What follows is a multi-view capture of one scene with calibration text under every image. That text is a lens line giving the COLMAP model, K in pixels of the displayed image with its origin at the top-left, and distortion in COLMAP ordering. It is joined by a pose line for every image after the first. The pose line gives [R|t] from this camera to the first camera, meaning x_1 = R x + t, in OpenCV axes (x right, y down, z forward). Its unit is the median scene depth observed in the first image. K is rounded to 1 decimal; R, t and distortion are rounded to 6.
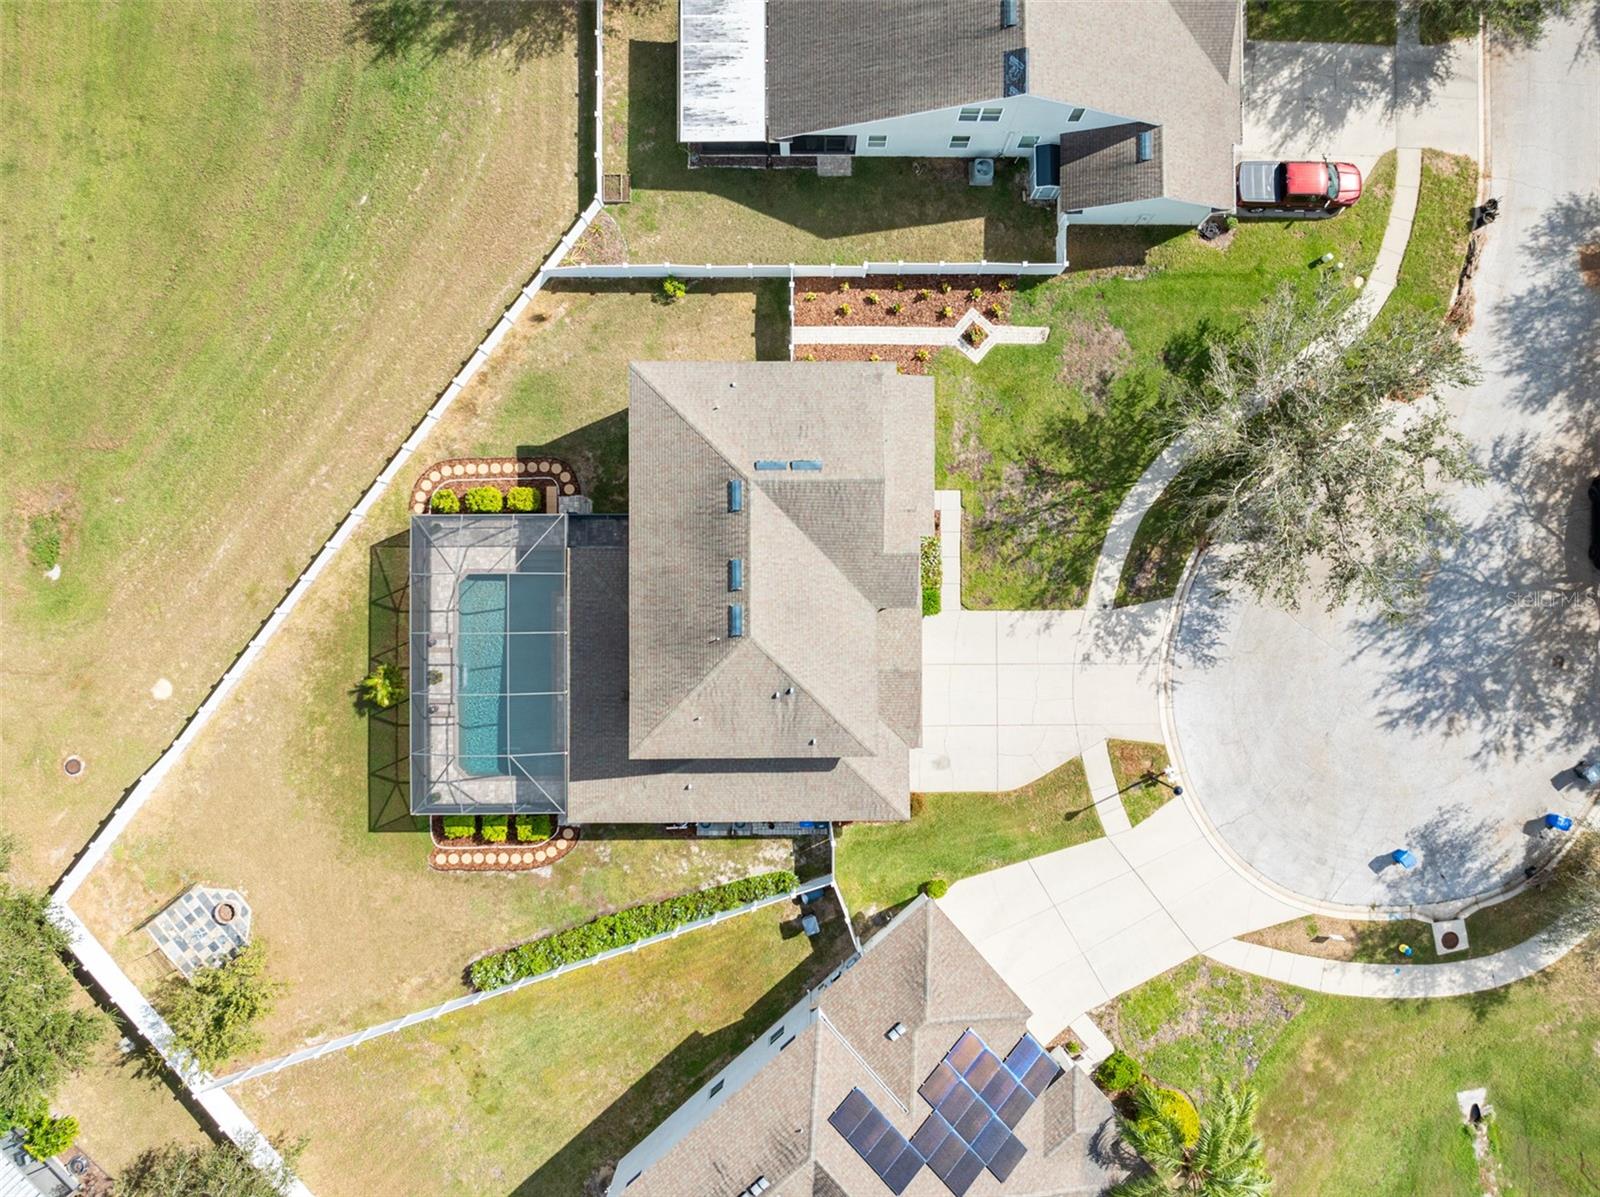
lens RADIAL K [[1079.2, 0, 800.0], [0, 1079.2, 598.5], [0, 0, 1]] dist [-0.023632, -0.002461]
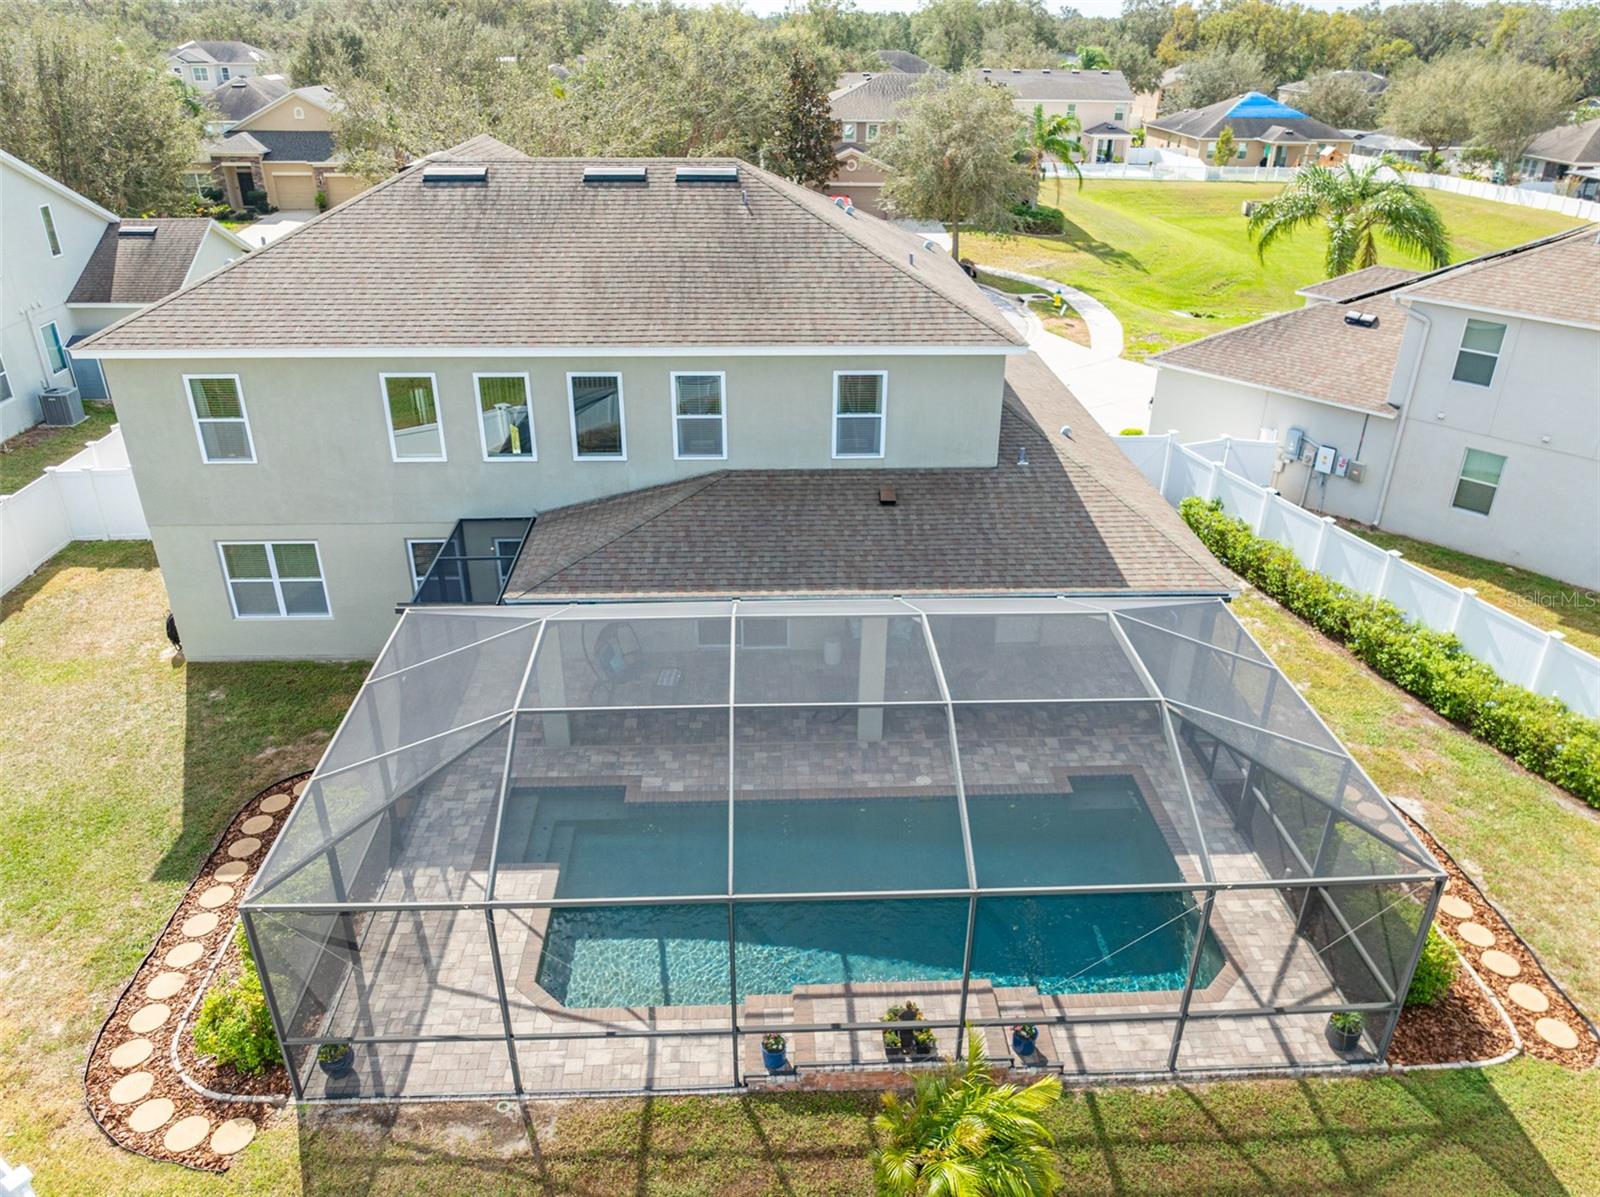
lens RADIAL K [[1079.2, 0, 800.0], [0, 1079.2, 598.5], [0, 0, 1]] dist [-0.023632, -0.002461]
pose [[-0.041286, -0.531015, 0.846356, -0.496041], [0.998941, -0.004718, 0.045769, 0.034766], [-0.020310, 0.847350, 0.530647, 0.758441]]
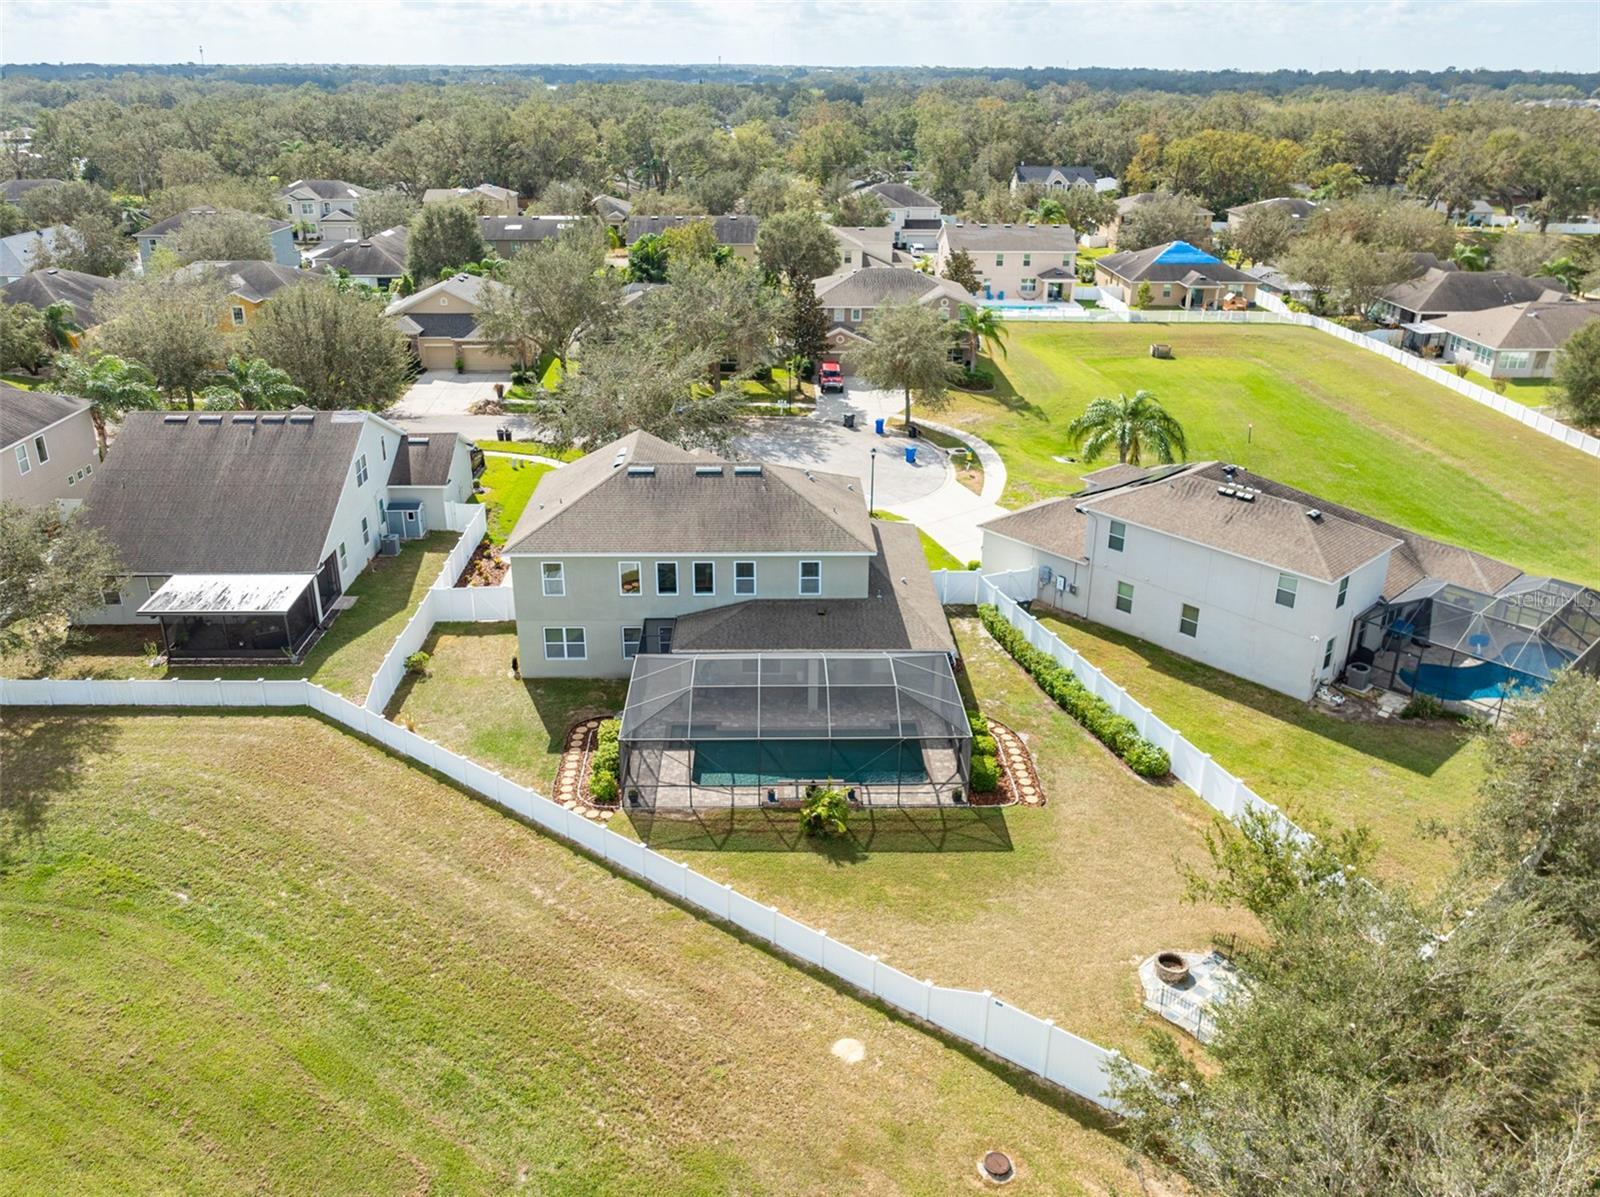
lens RADIAL K [[1079.2, 0, 800.0], [0, 1079.2, 598.5], [0, 0, 1]] dist [-0.023632, -0.002461]
pose [[-0.026611, -0.488039, 0.872416, -0.978666], [0.999459, 0.003873, 0.032653, 0.034246], [-0.019315, 0.872813, 0.487672, 0.456129]]
